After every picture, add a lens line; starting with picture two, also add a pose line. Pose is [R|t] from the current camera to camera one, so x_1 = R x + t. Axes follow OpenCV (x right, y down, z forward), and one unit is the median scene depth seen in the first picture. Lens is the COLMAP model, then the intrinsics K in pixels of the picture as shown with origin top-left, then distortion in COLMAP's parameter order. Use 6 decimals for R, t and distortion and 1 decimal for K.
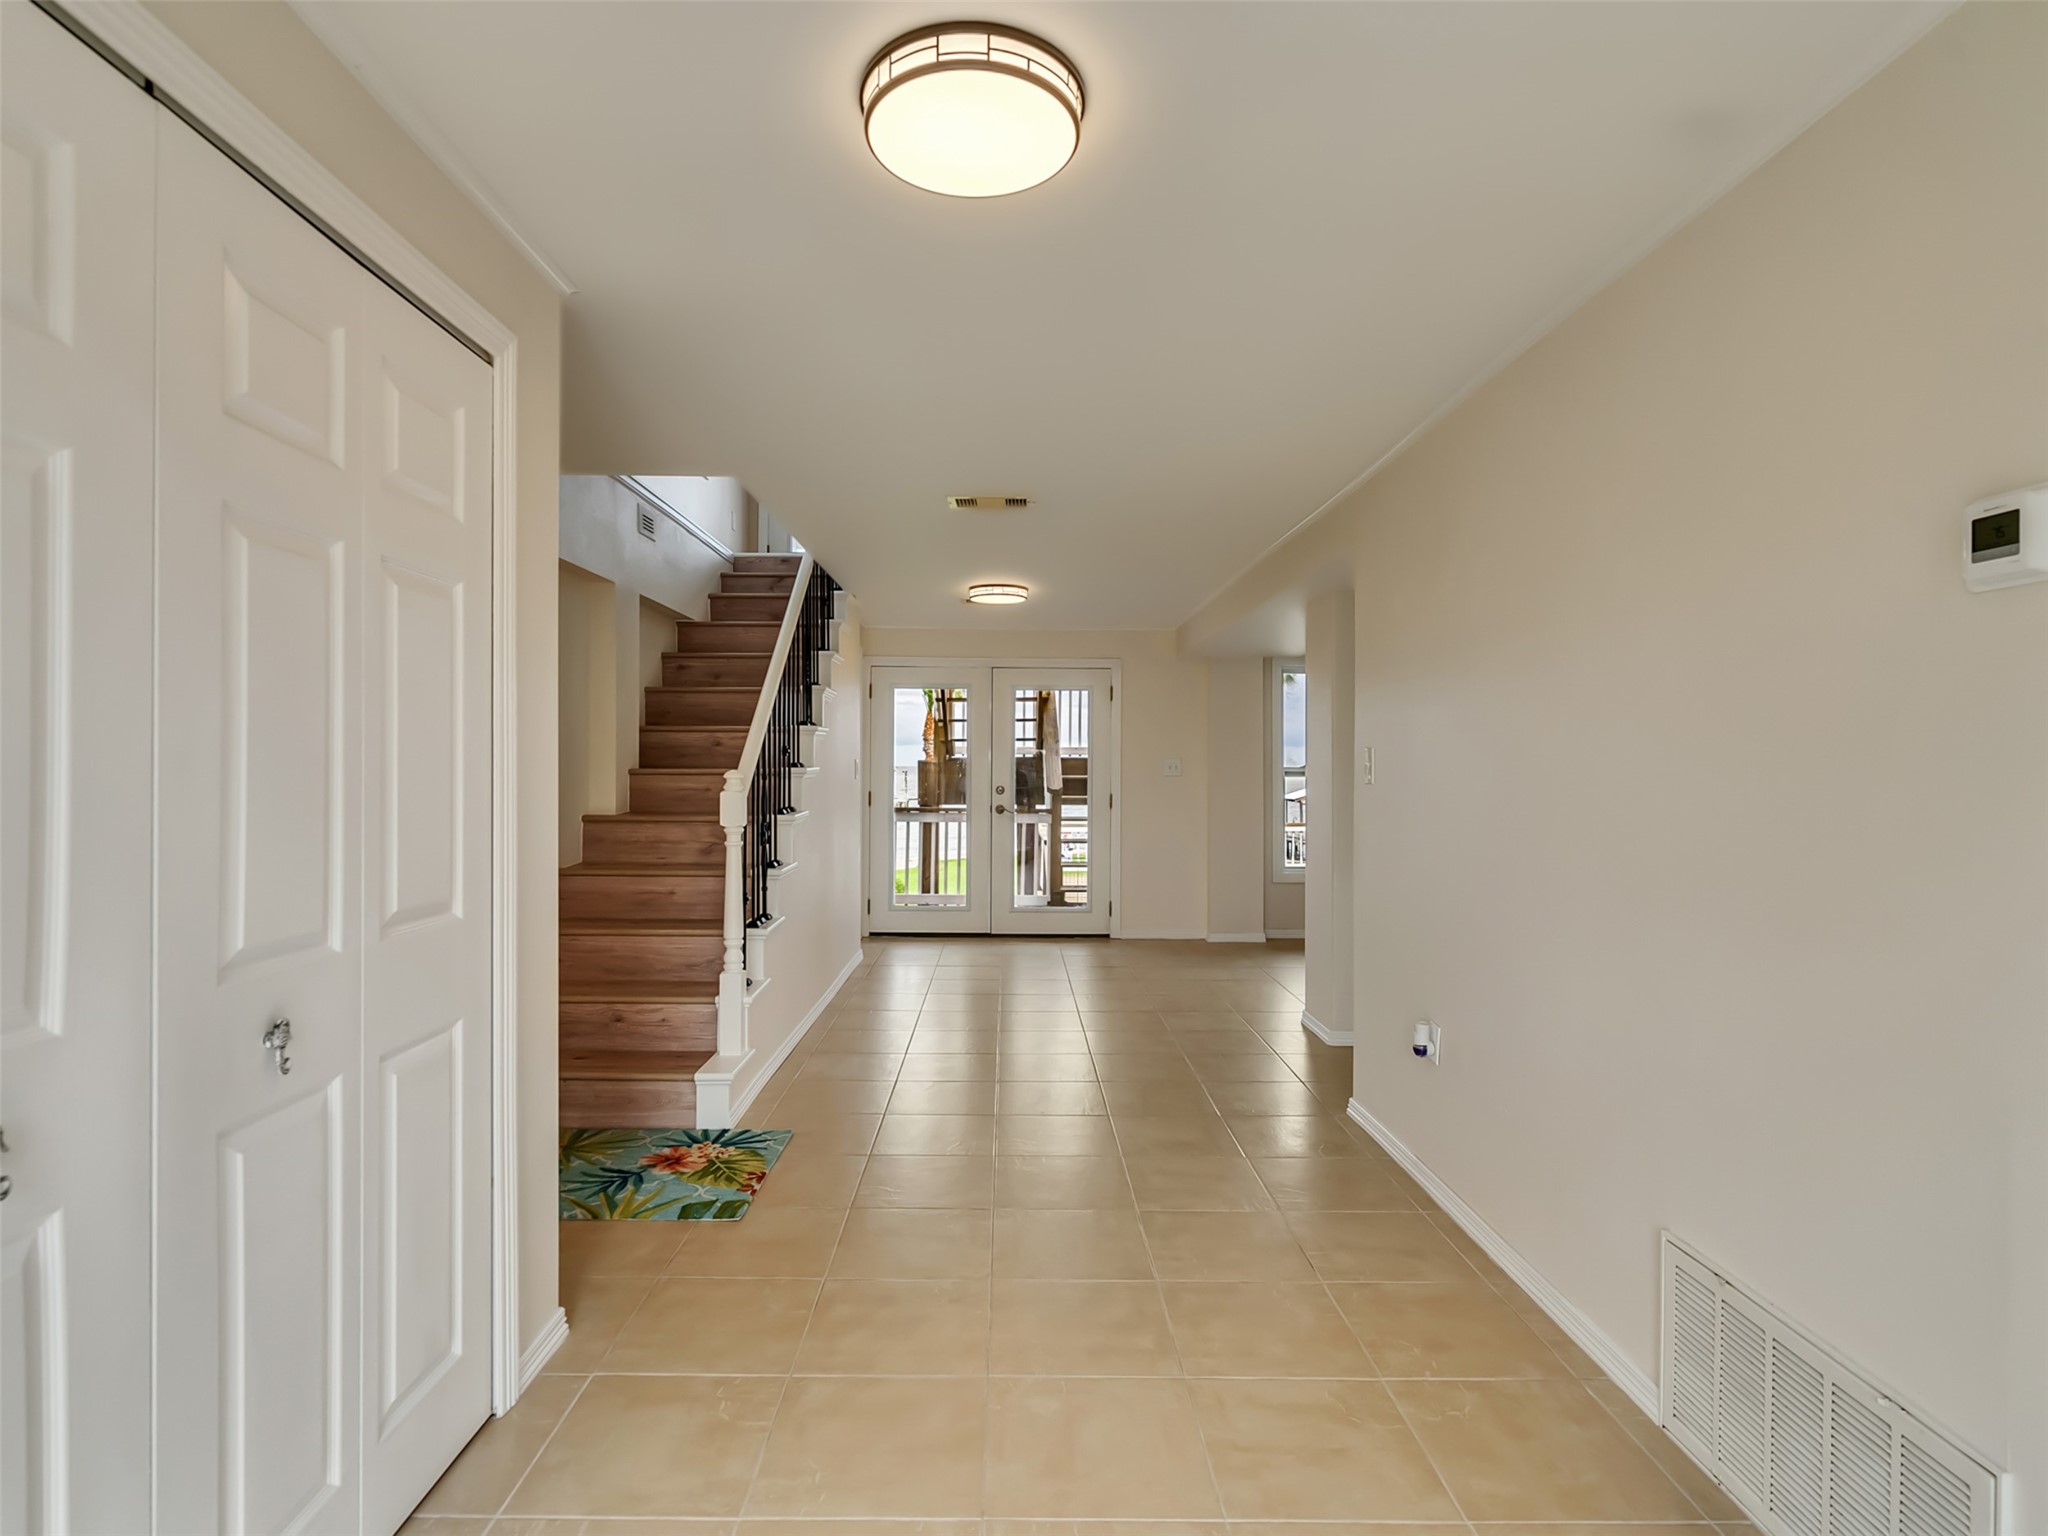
lens RADIAL K [[1043.6, 0, 1013.7], [0, 1043.6, 763.1], [0, 0, 1]] dist [-0.006974, 0.005412]
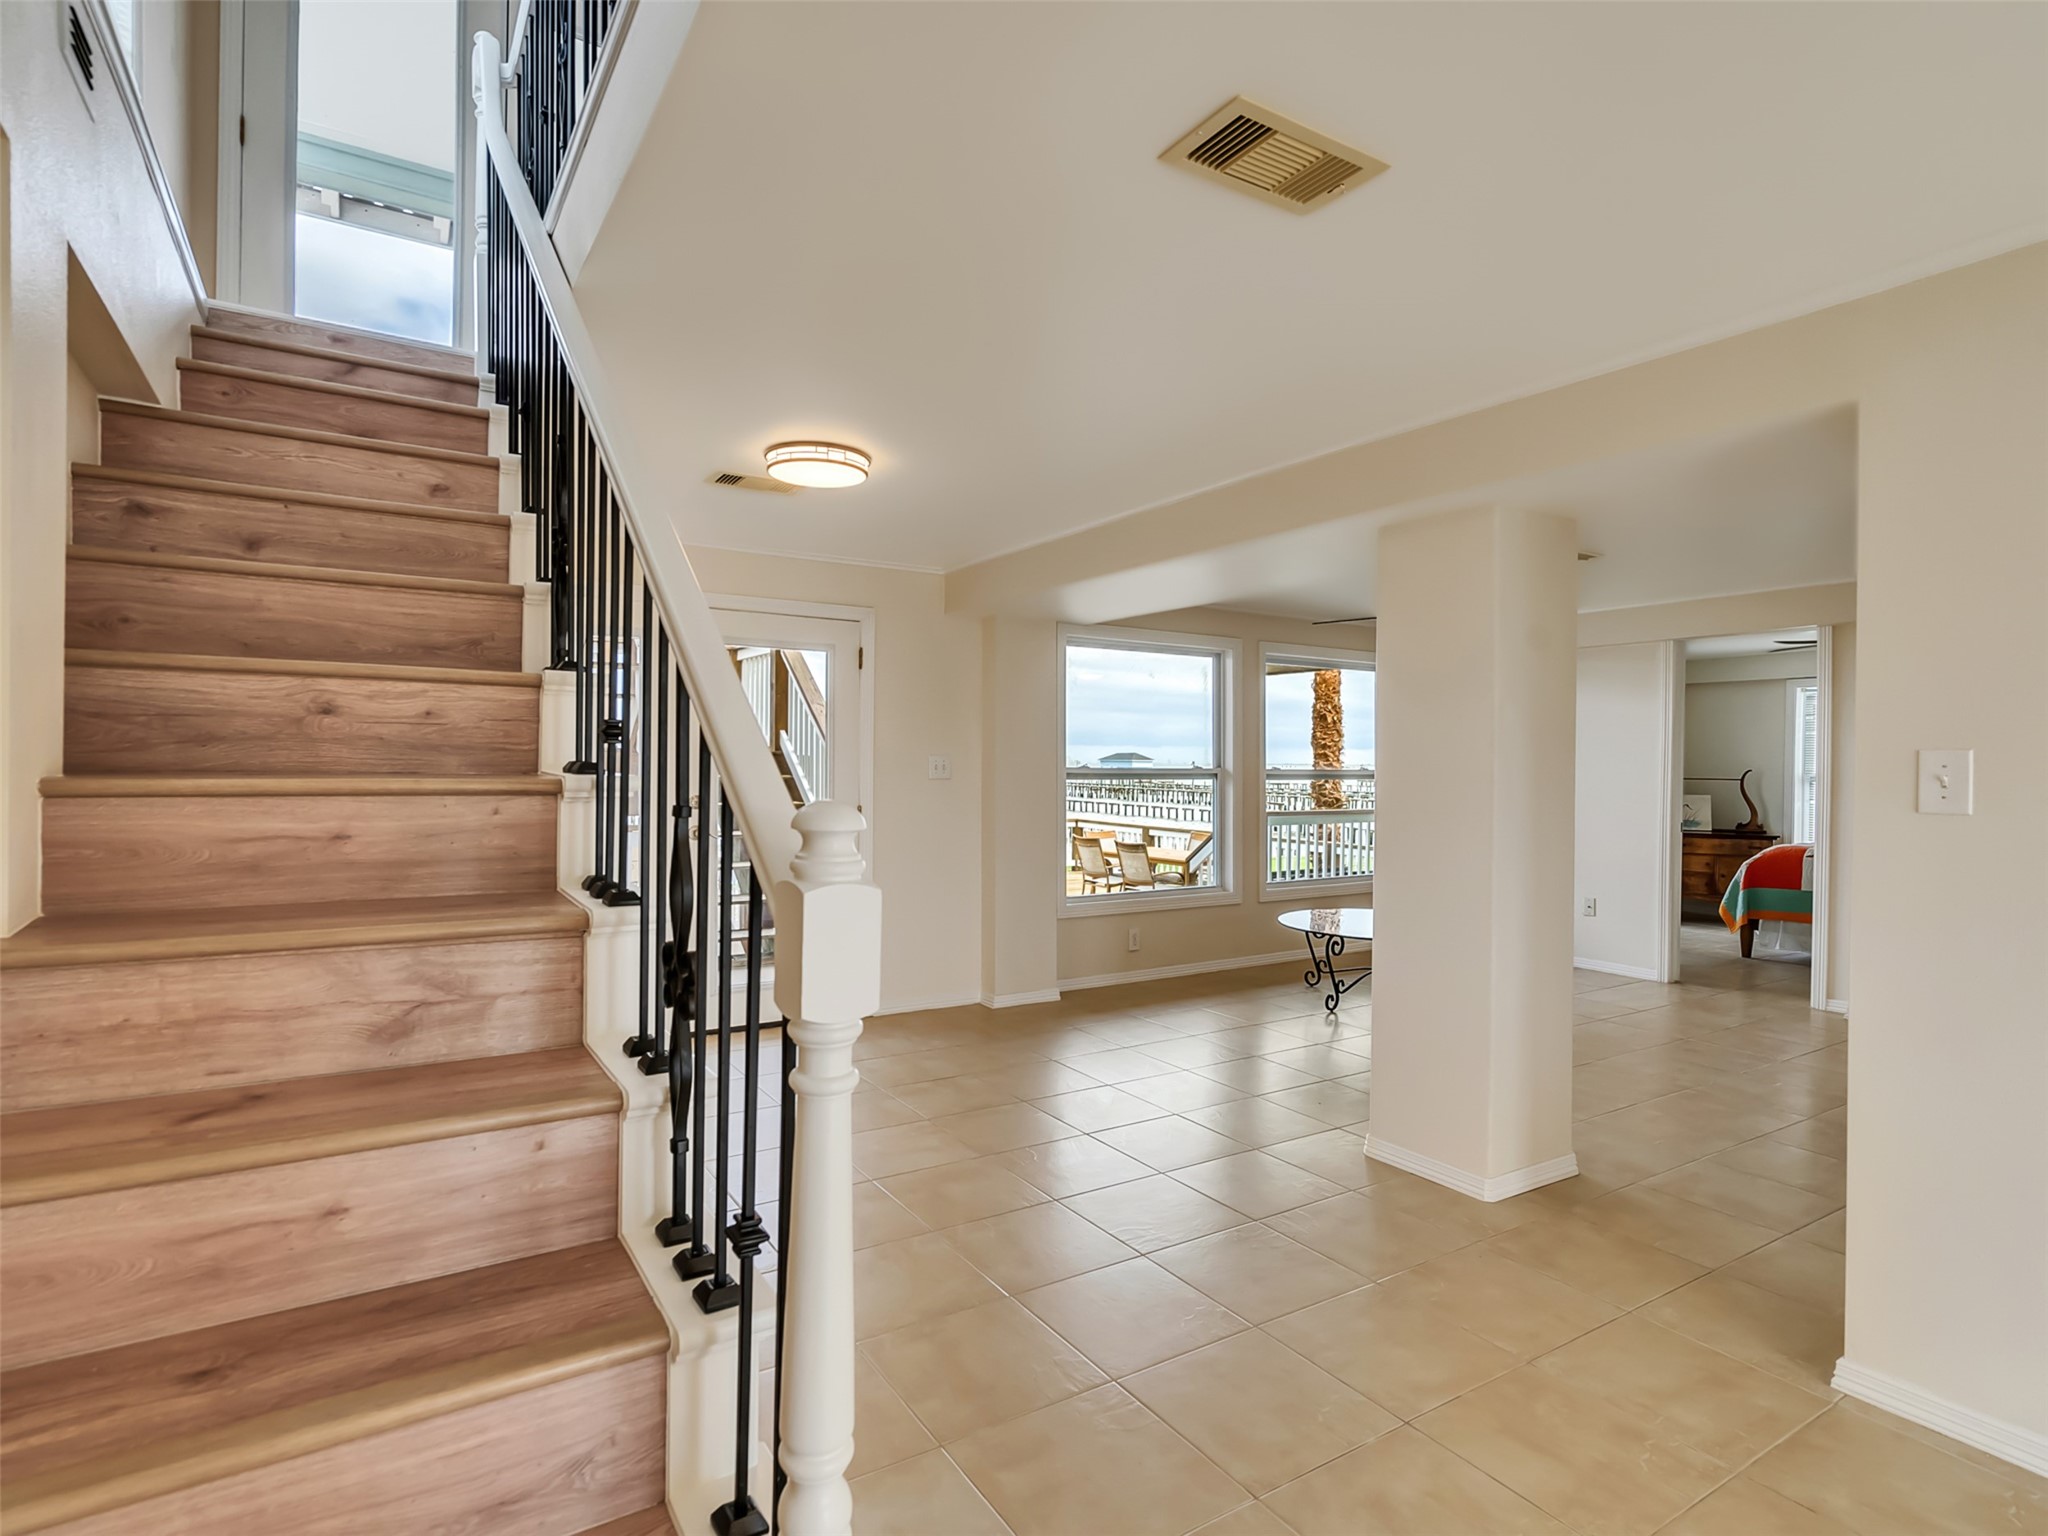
lens RADIAL K [[1043.6, 0, 1016.6], [0, 1043.6, 768.8], [0, 0, 1]] dist [-0.006974, 0.005412]
pose [[0.852554, 0.002620, 0.522633, -0.243016], [-0.008625, 0.999922, 0.009056, -0.002492], [-0.522569, -0.012228, 0.852510, 0.501059]]
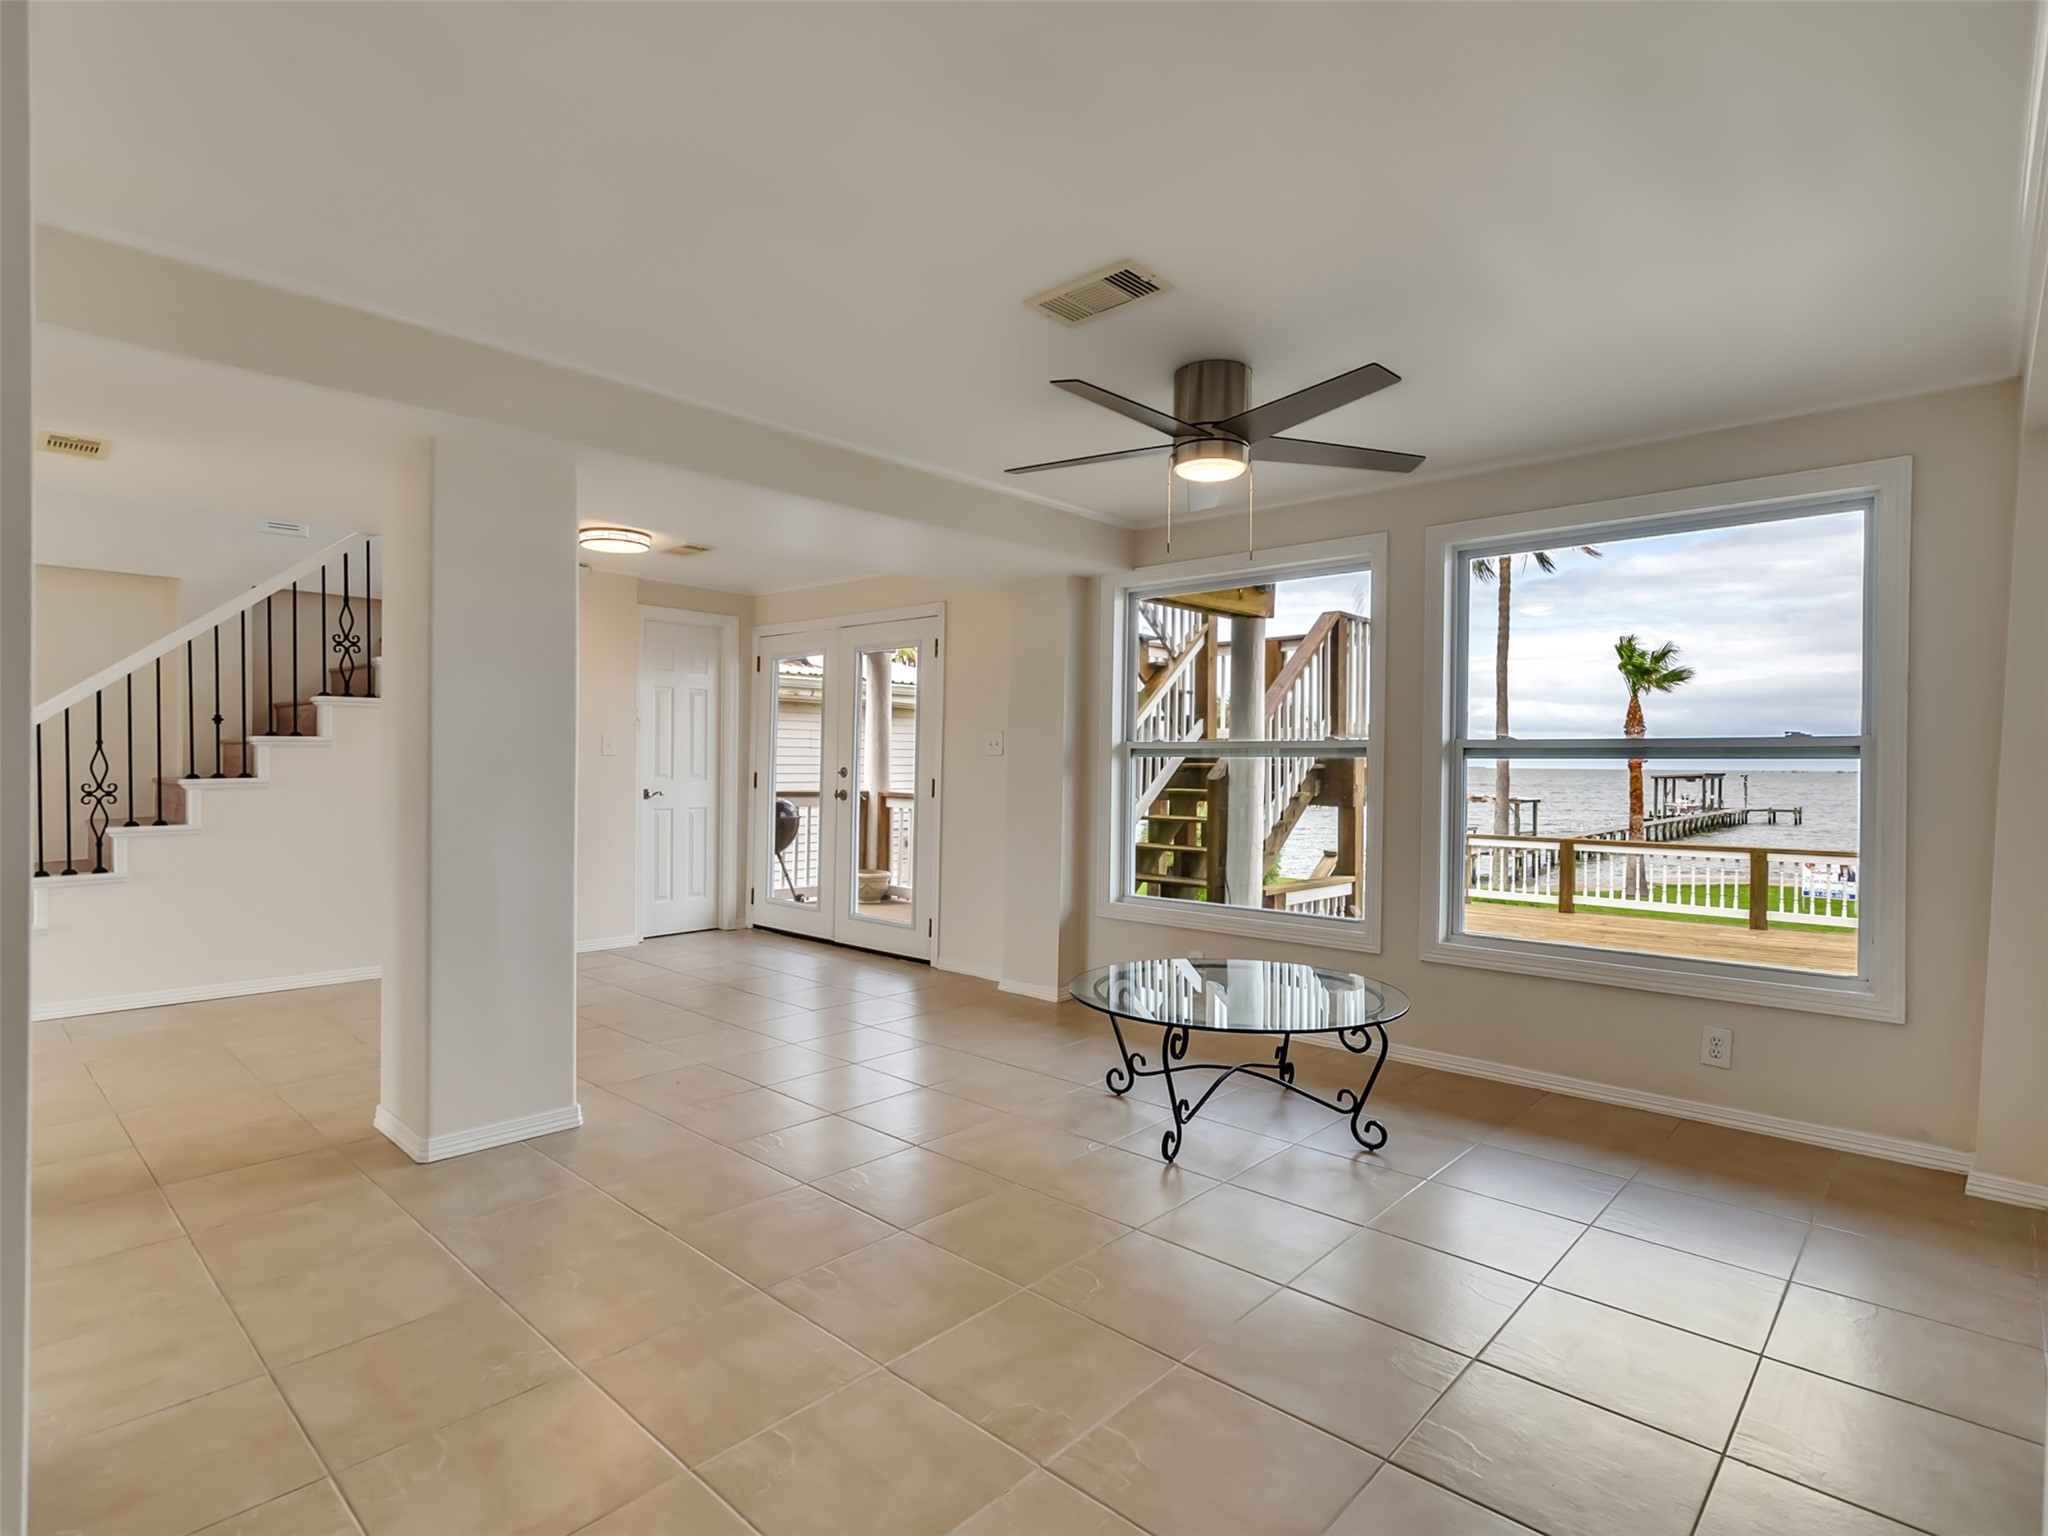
lens RADIAL K [[1043.6, 0, 1014.8], [0, 1043.6, 772.9], [0, 0, 1]] dist [-0.006974, 0.005412]
pose [[0.724955, 0.012014, -0.688691, 0.920758], [-0.005813, 0.999919, 0.011324, 0.021438], [0.688771, -0.004206, 0.724966, 0.664590]]
